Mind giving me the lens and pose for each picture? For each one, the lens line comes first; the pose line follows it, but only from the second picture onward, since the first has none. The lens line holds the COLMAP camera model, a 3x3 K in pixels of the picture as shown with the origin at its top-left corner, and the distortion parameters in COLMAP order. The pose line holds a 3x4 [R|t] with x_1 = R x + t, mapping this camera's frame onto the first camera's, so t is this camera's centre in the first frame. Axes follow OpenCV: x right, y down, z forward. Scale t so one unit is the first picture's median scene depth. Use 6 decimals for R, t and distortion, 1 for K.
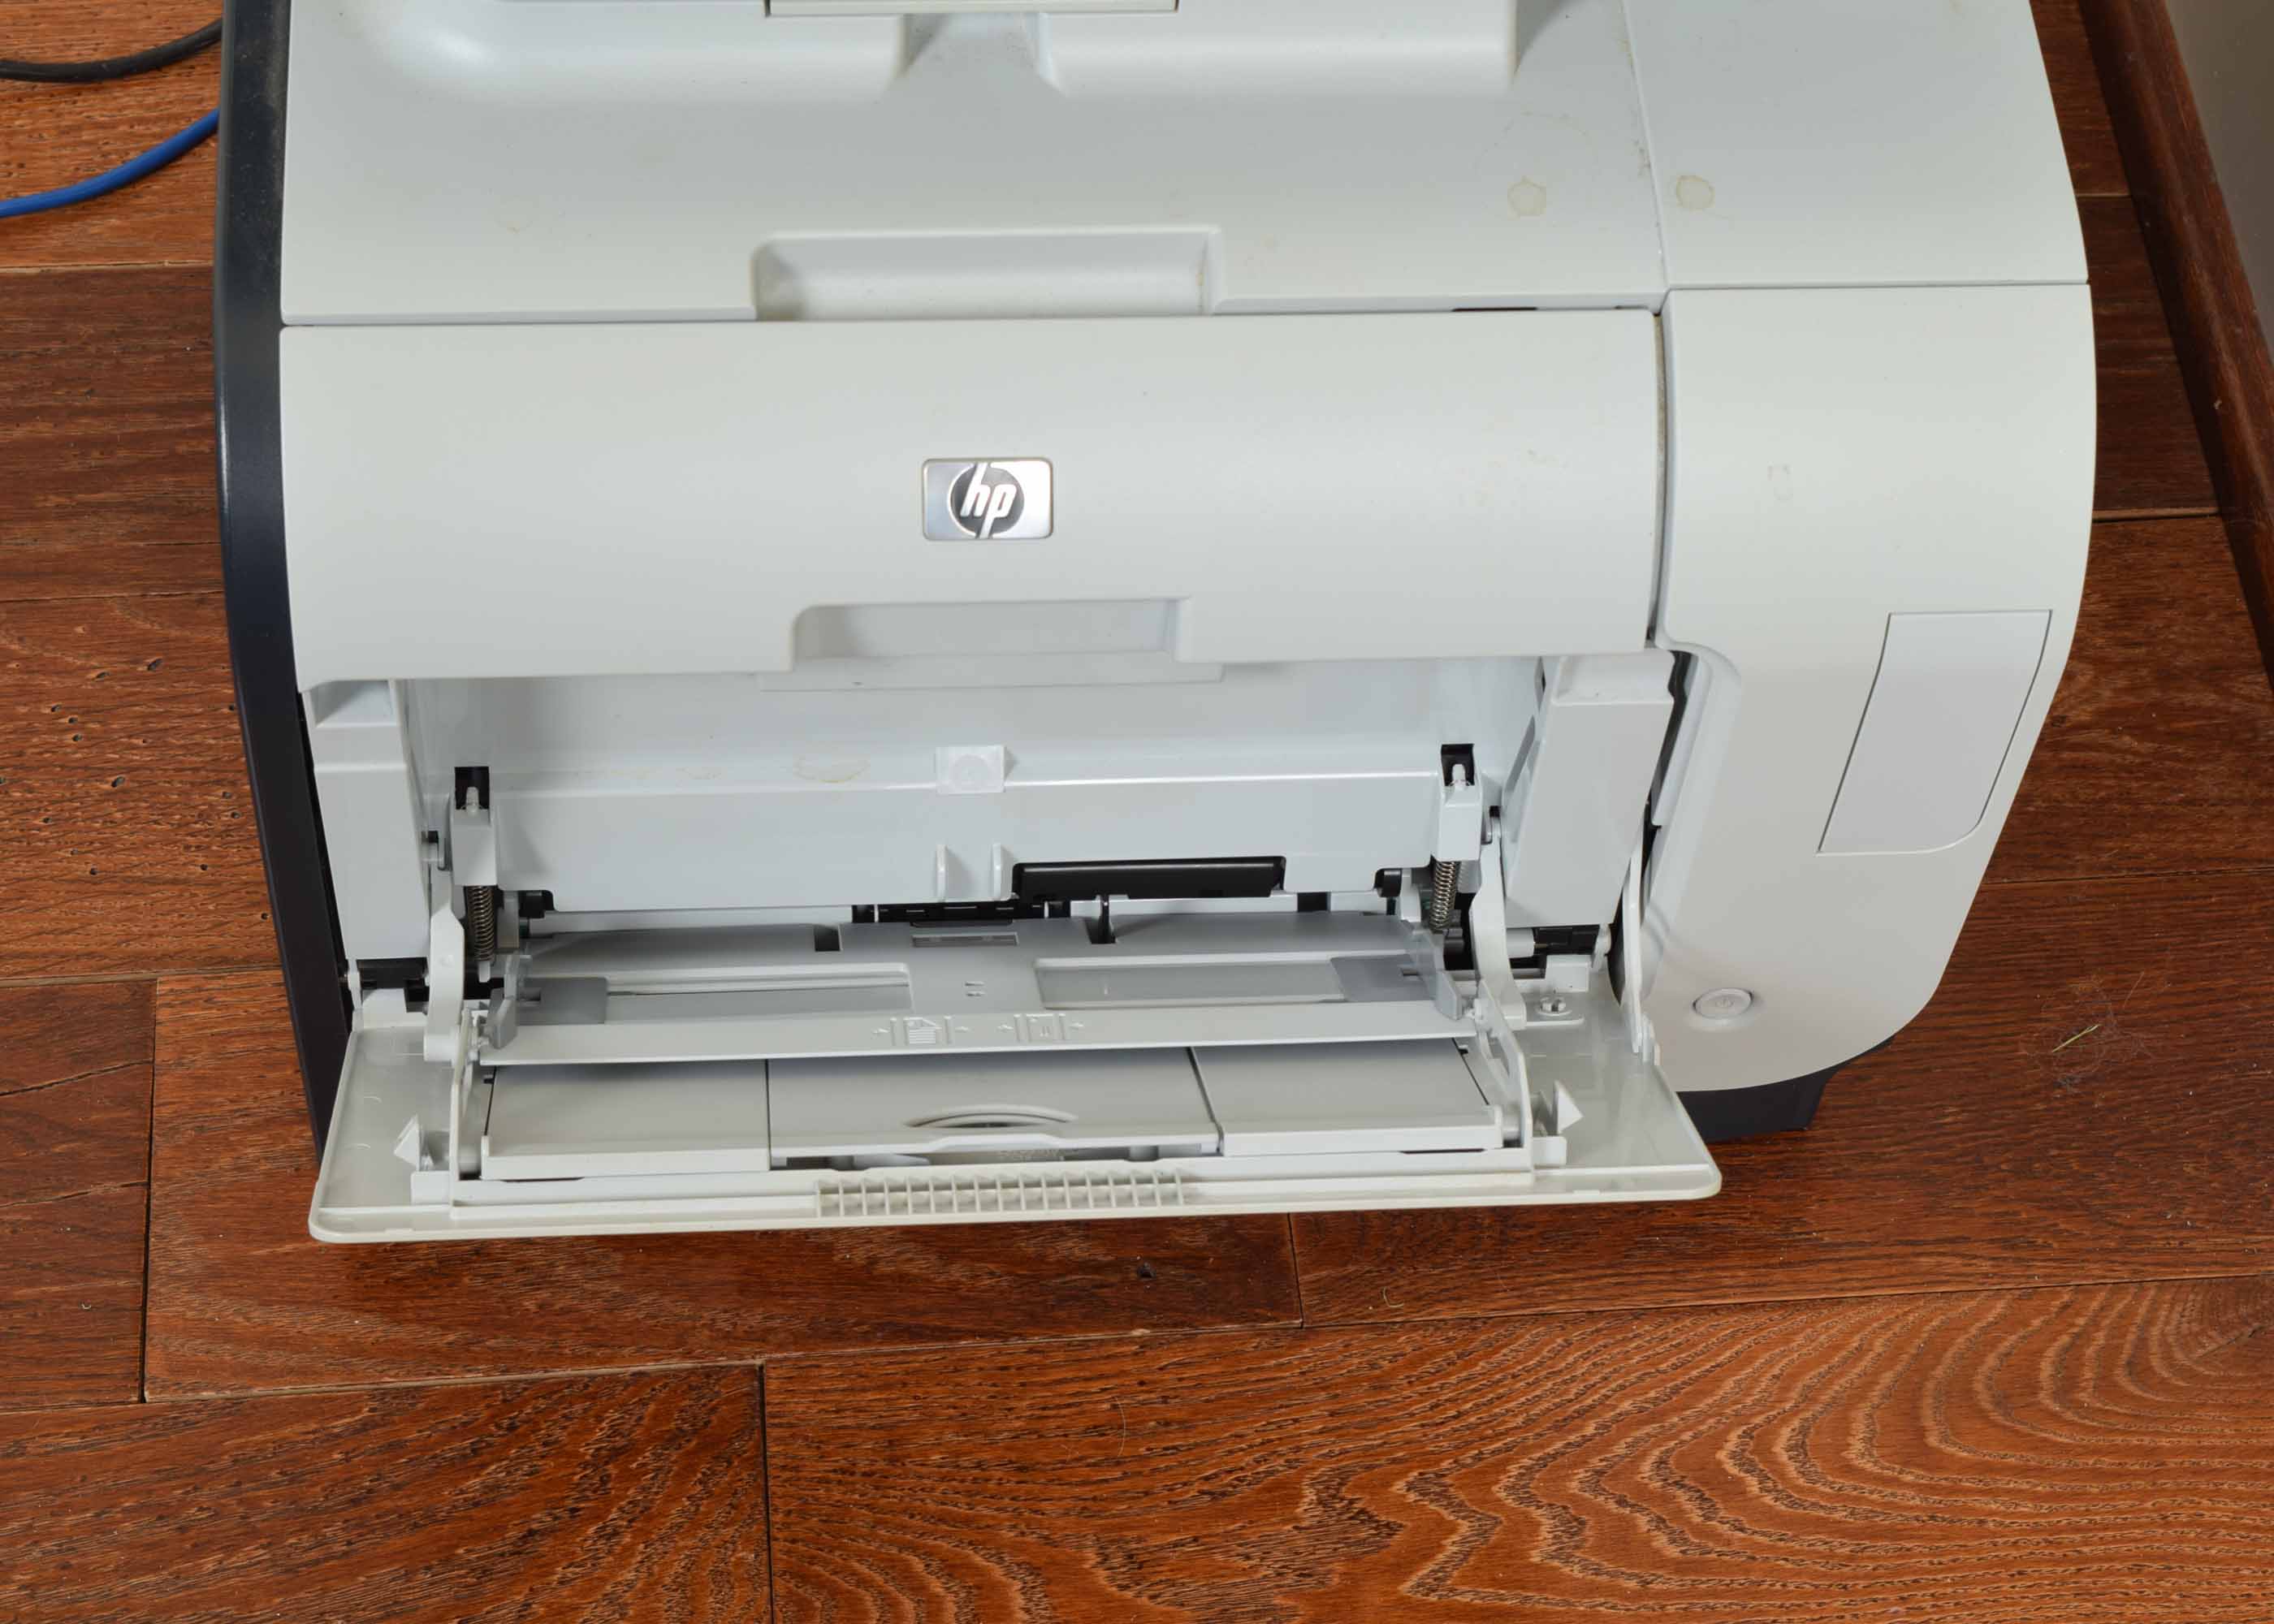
lens RADIAL K [[4280.8, 0, 1137.0], [0, 4280.8, 812.0], [0, 0, 1]] dist [0.015846, 0.060997]
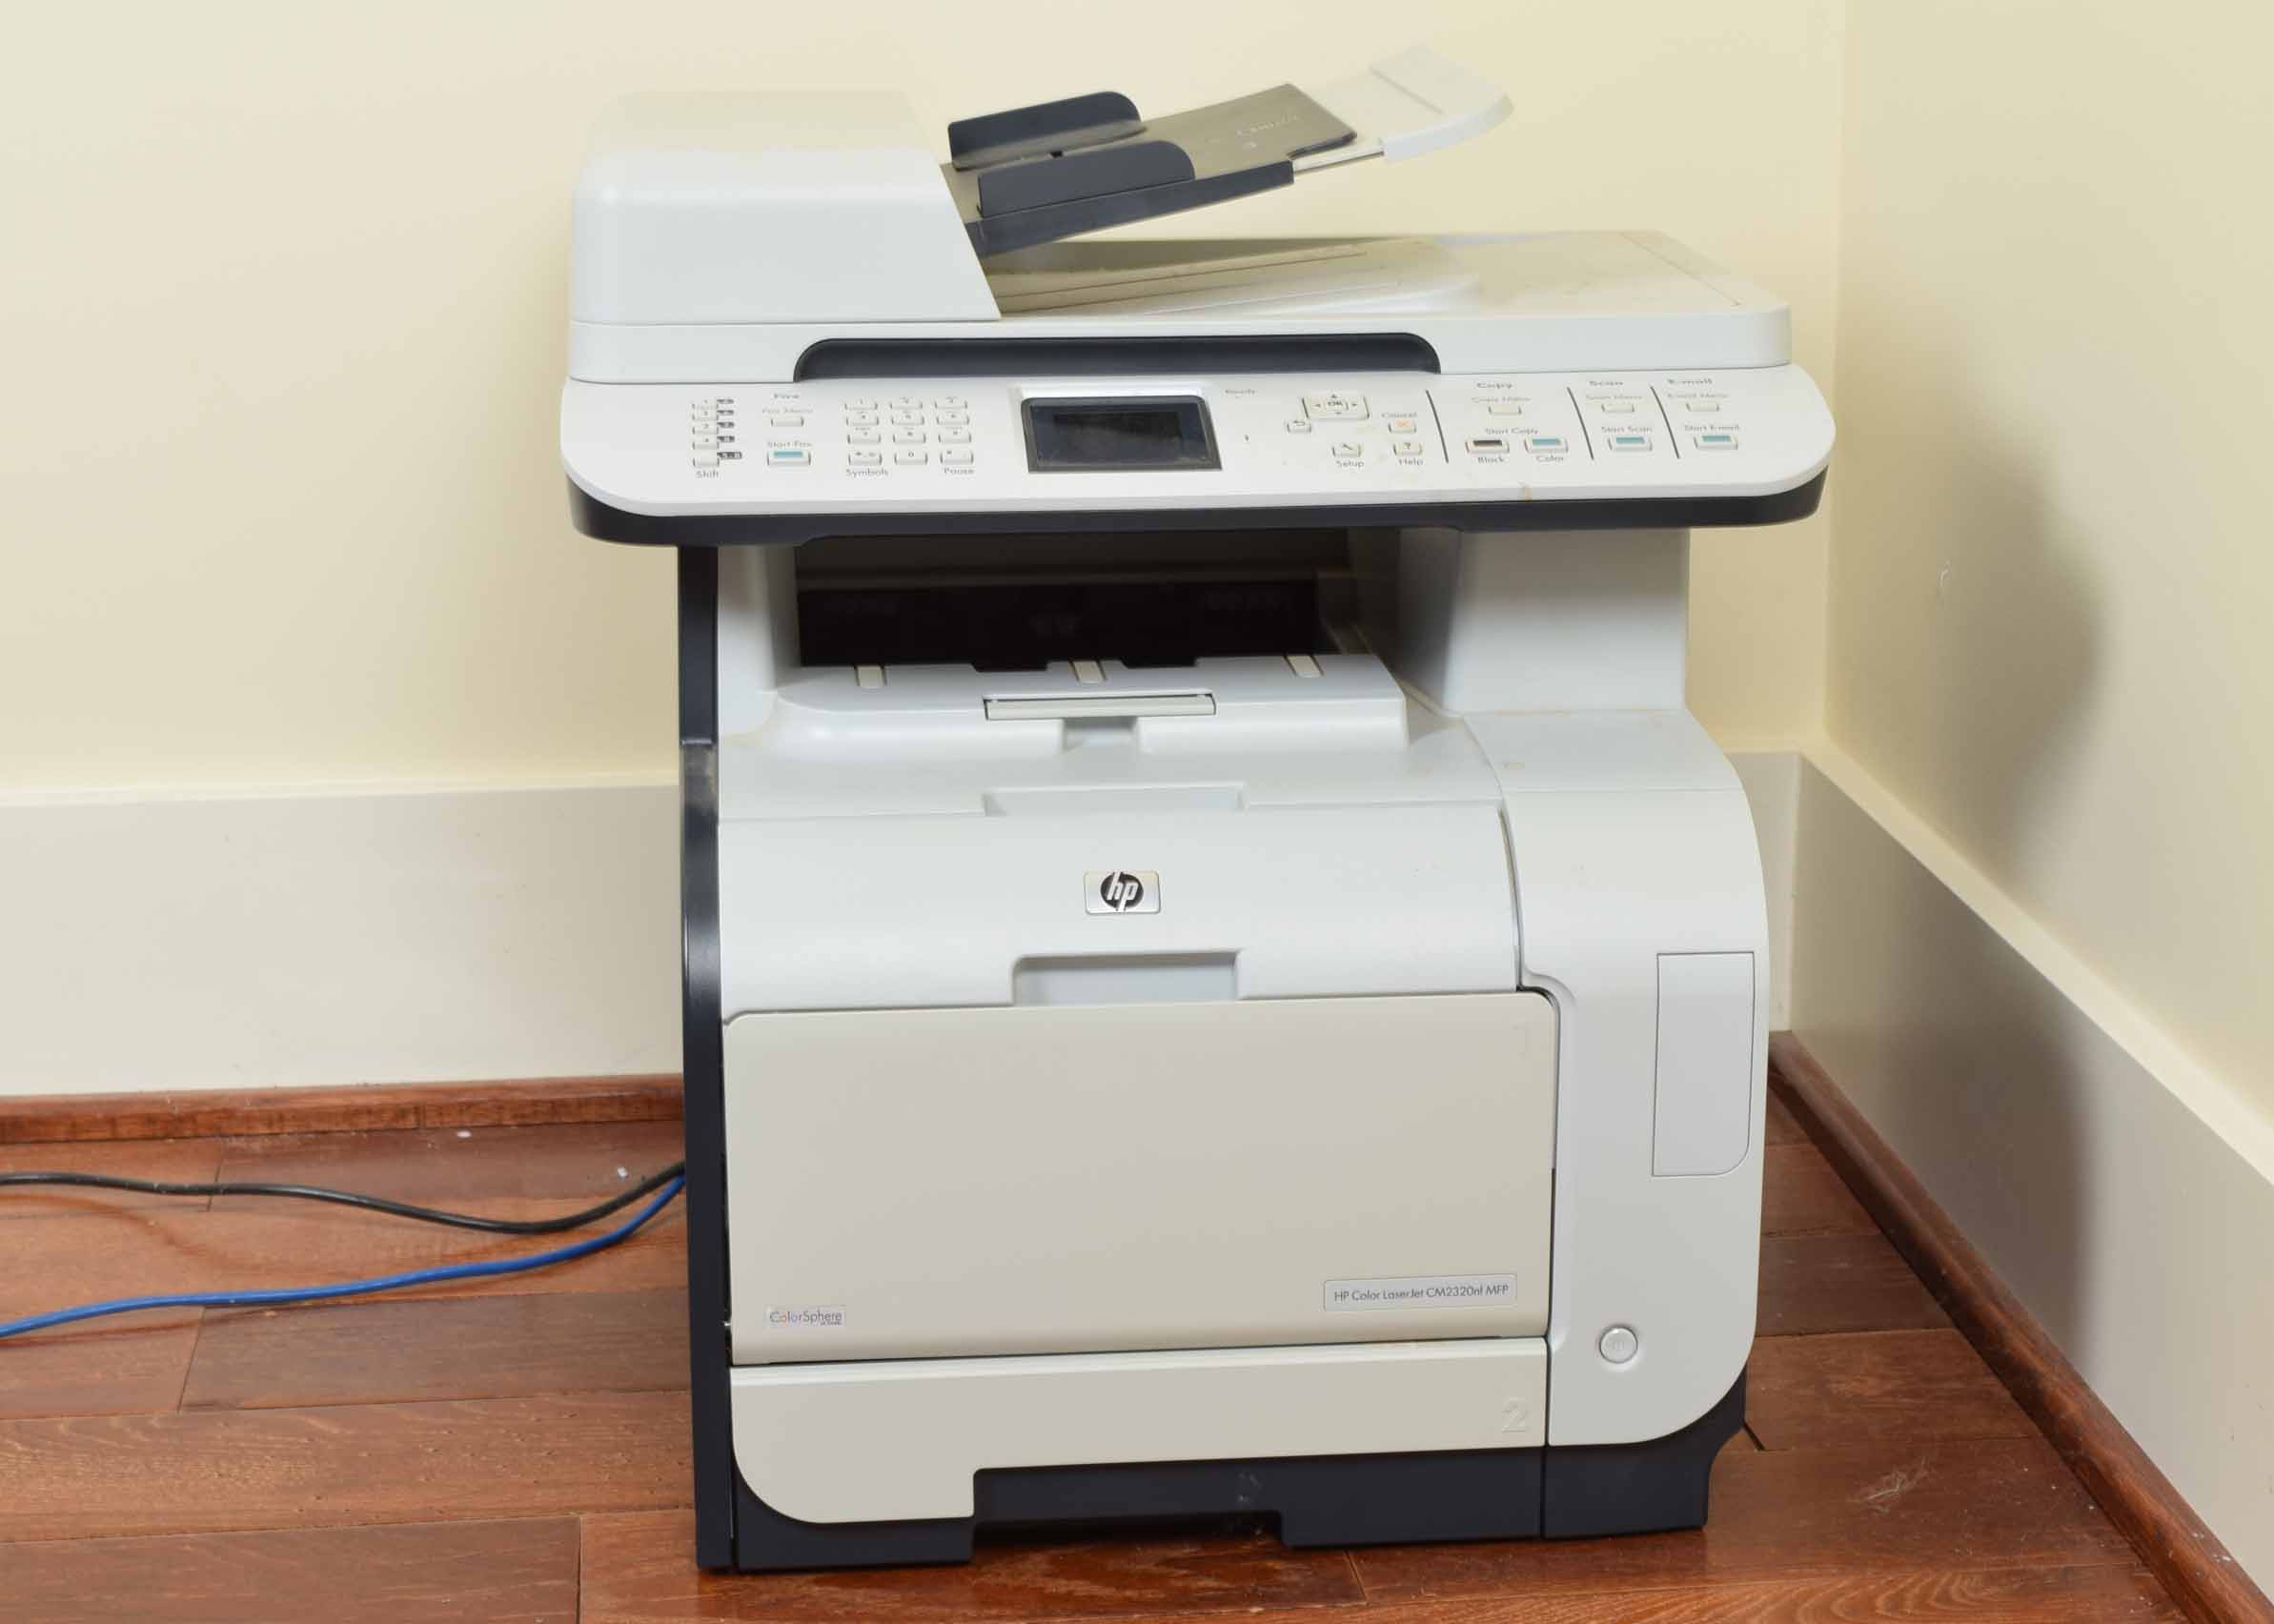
lens RADIAL K [[4281.3, 0, 1203.1], [0, 4281.3, 952.6], [0, 0, 1]] dist [-0.017883, -0.013399]
pose [[0.997791, -0.064388, 0.016350, -0.025923], [0.060104, 0.770170, -0.635001, 0.845604], [0.028295, 0.634581, 0.772338, -0.259621]]
